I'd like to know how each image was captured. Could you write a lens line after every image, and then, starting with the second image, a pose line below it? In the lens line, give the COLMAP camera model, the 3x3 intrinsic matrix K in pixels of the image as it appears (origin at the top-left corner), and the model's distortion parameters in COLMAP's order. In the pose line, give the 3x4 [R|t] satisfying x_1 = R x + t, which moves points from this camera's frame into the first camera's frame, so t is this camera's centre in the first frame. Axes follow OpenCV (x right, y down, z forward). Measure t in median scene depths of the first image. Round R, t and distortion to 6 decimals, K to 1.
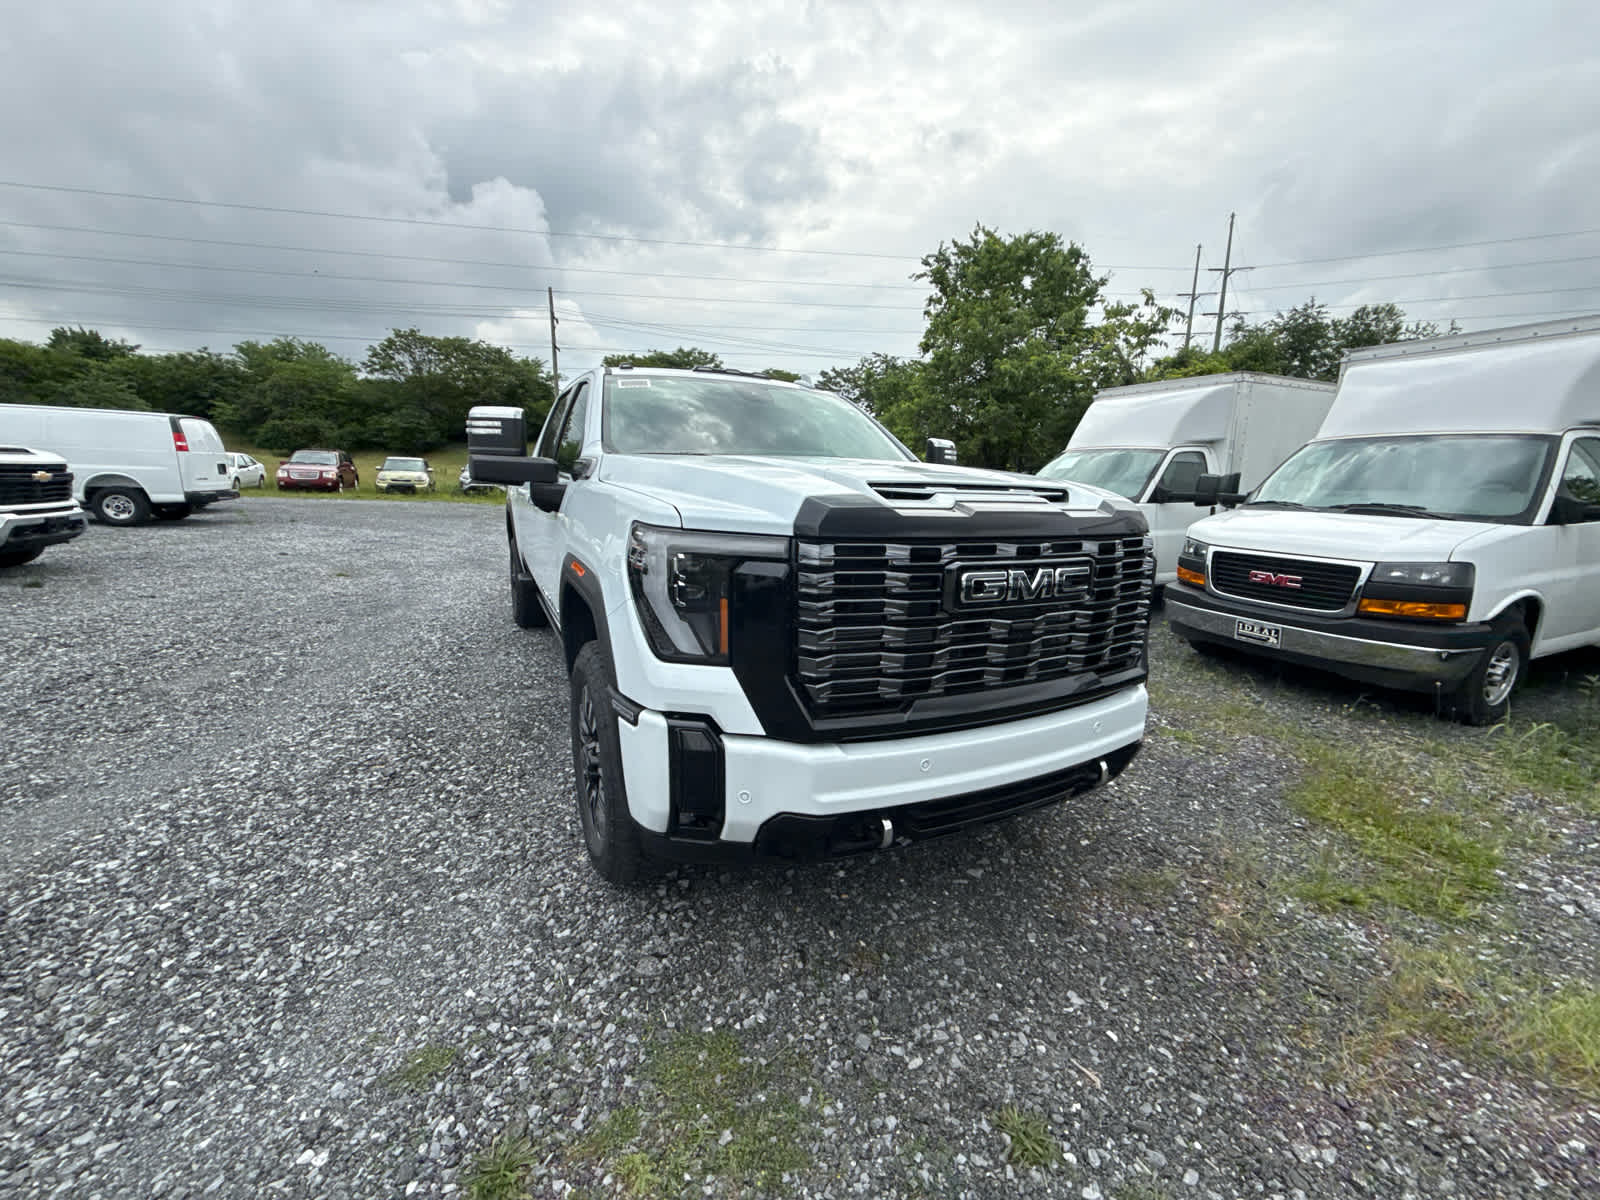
lens RADIAL K [[635.3, 0, 801.4], [0, 635.3, 601.0], [0, 0, 1]] dist [0.001305, -0.000492]
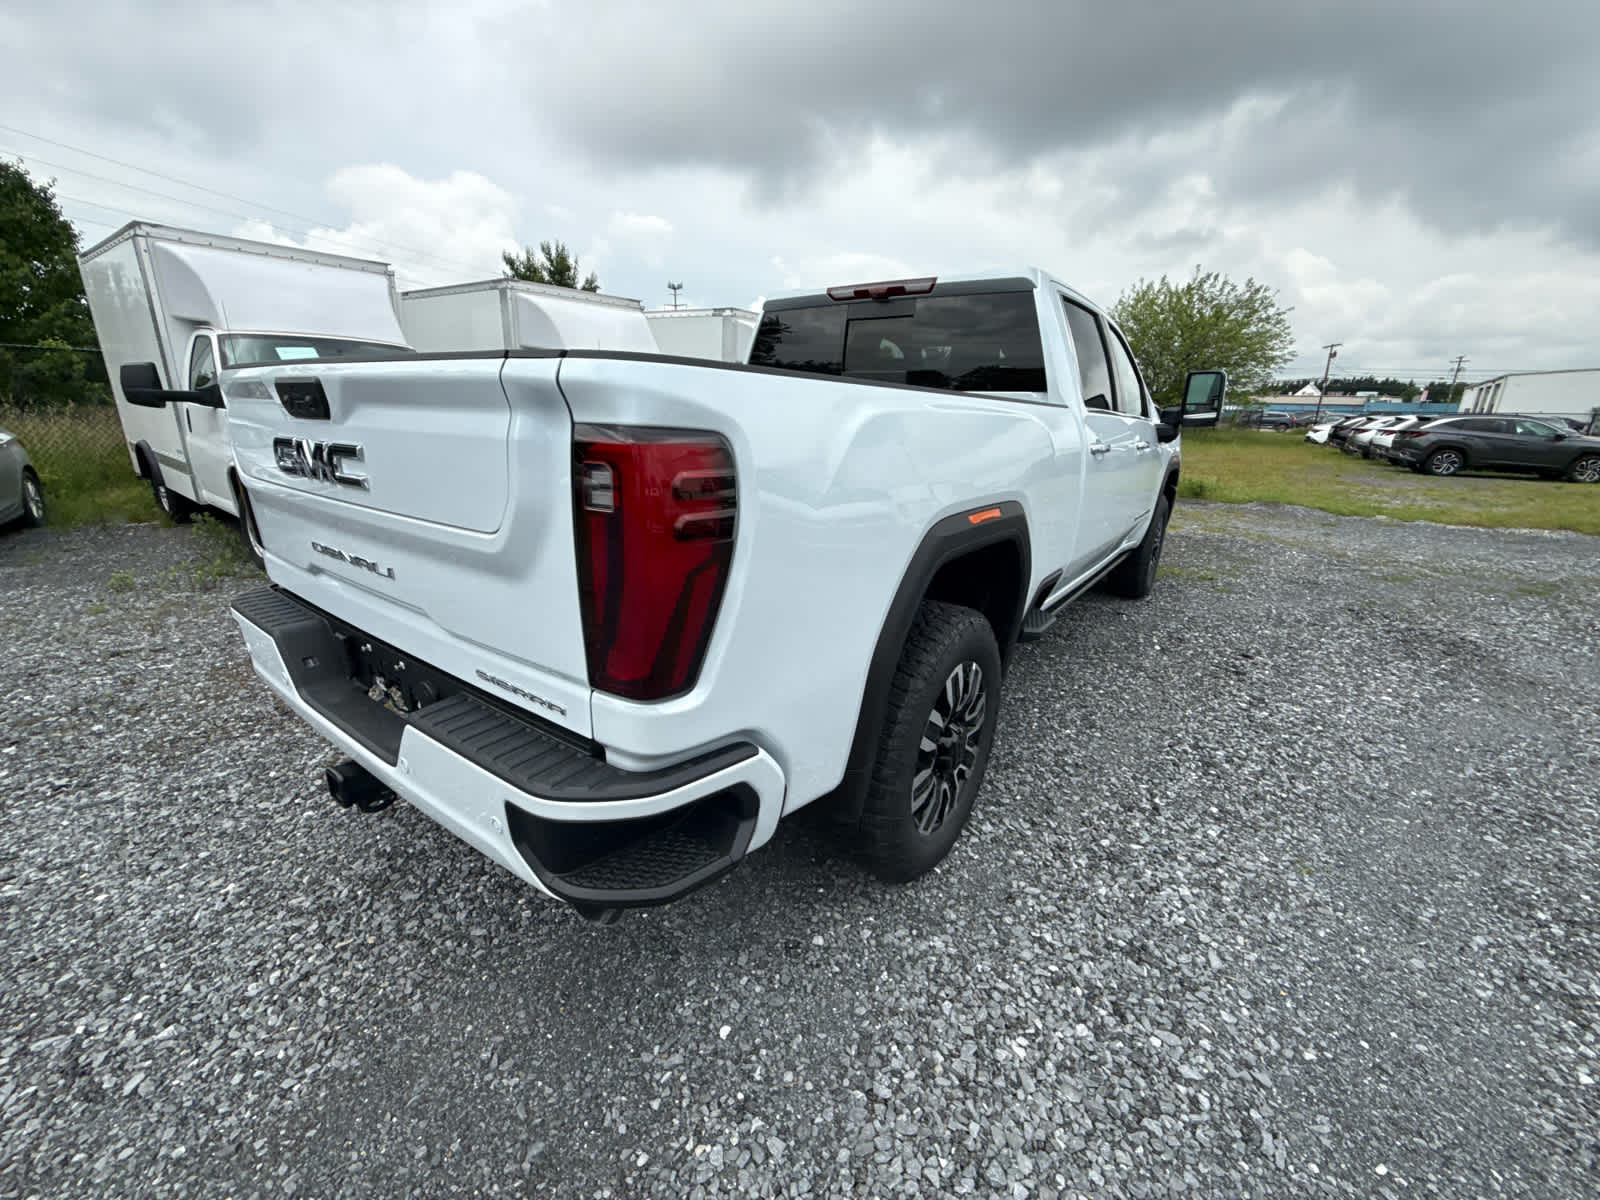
lens RADIAL K [[635.3, 0, 802.2], [0, 635.3, 592.0], [0, 0, 1]] dist [0.001305, -0.000492]
pose [[-0.450514, -0.293707, 0.843074, -0.990558], [0.125438, 0.914143, 0.385497, -0.363425], [-0.883913, 0.279425, -0.374993, 1.728274]]
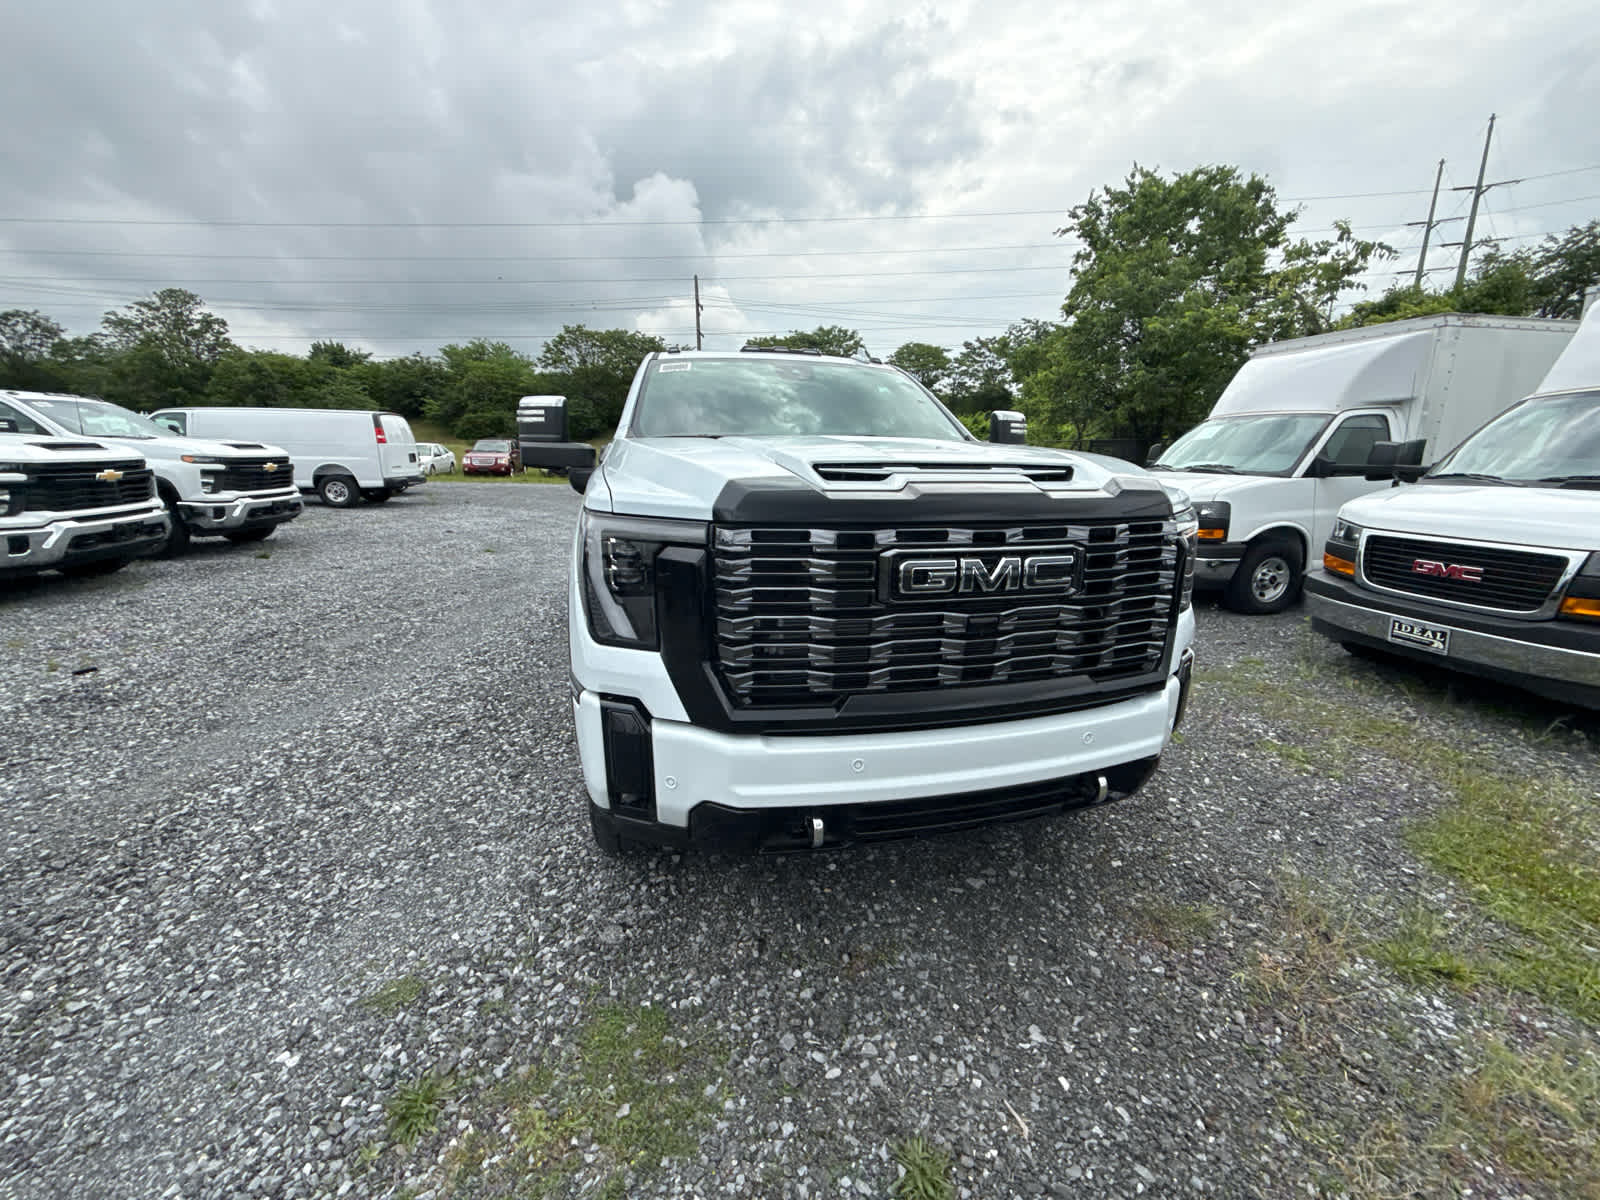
lens RADIAL K [[635.3, 0, 802.9], [0, 635.3, 601.3], [0, 0, 1]] dist [0.001305, -0.000492]
pose [[0.977131, 0.027820, -0.210810, 0.127033], [-0.020717, 0.999143, 0.035827, -0.007084], [0.211626, -0.030641, 0.976870, 0.030139]]
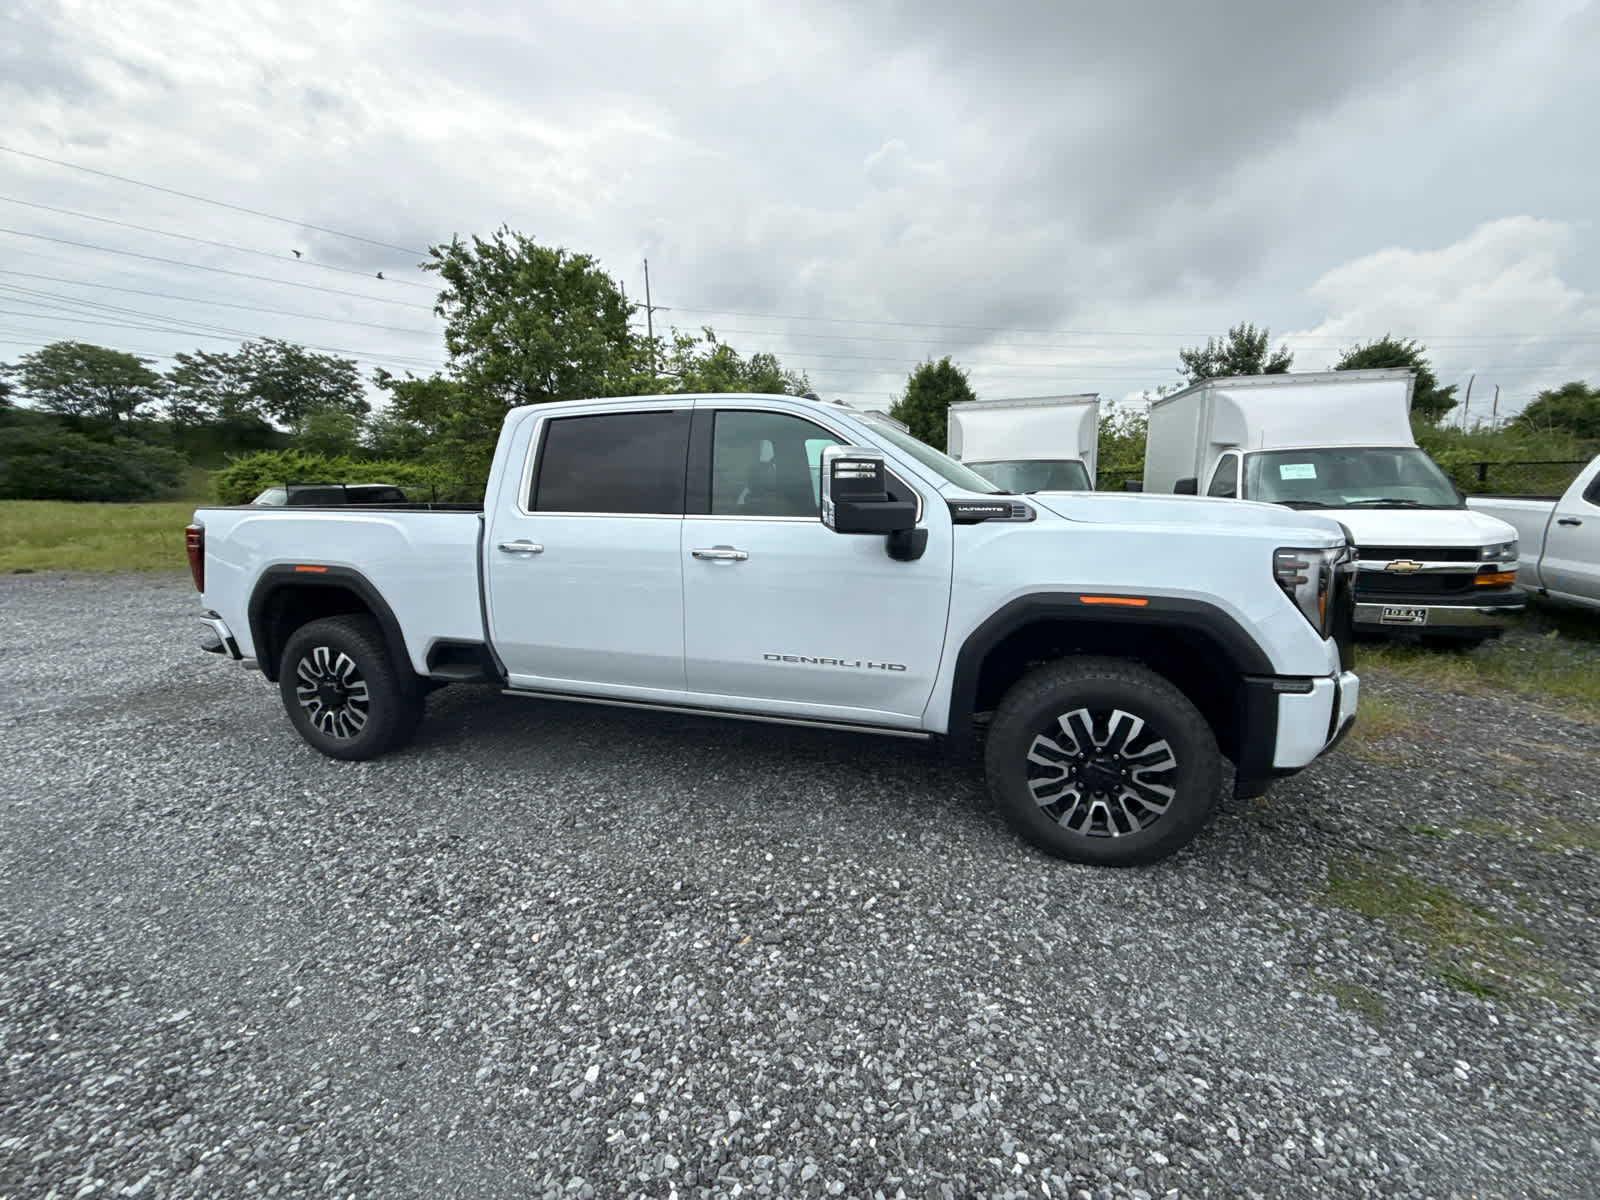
lens RADIAL K [[635.3, 0, 804.9], [0, 635.3, 601.4], [0, 0, 1]] dist [0.001305, -0.000492]
pose [[0.690108, -0.161614, 0.705430, -0.815468], [0.171756, 0.983472, 0.057288, -0.112165], [-0.703029, 0.081626, 0.706461, 0.320919]]
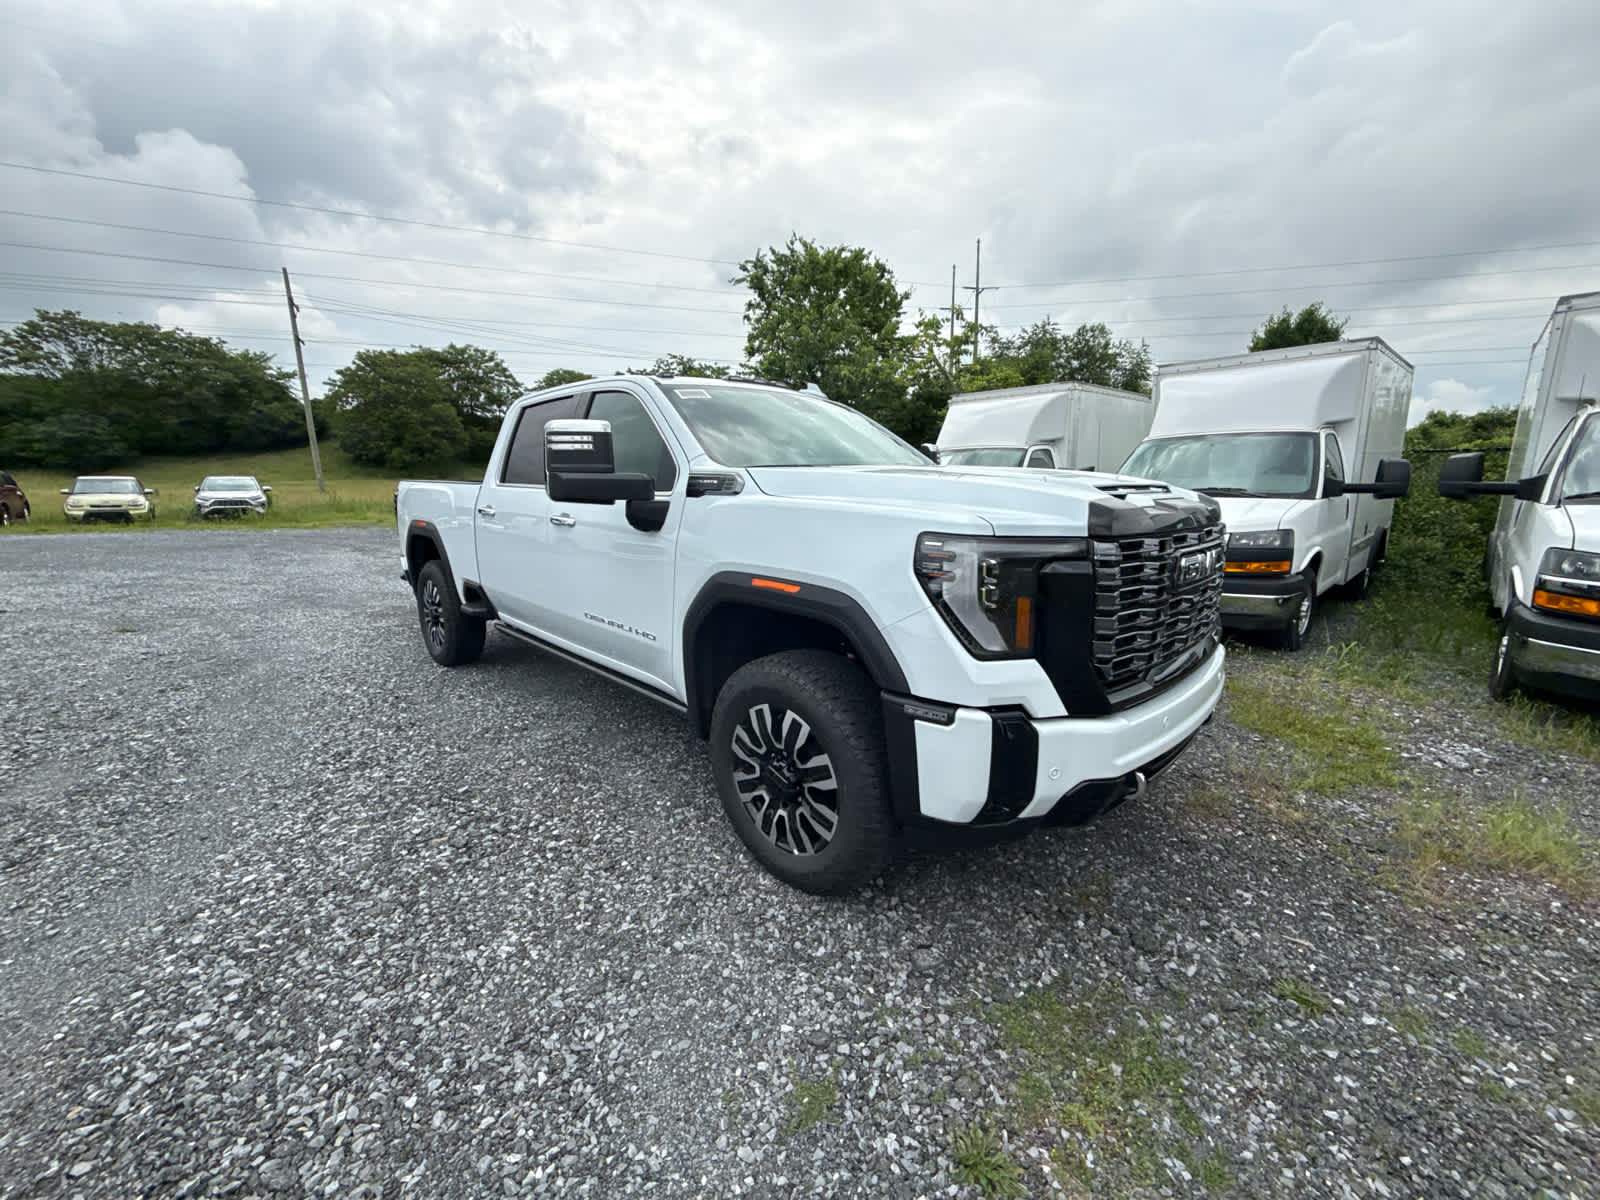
lens RADIAL K [[635.3, 0, 804.6], [0, 635.3, 602.9], [0, 0, 1]] dist [0.001305, -0.000492]
pose [[0.951774, -0.092358, 0.292569, -0.321139], [0.092191, 0.995637, 0.014387, -0.018620], [-0.292621, 0.013279, 0.956136, 0.023947]]
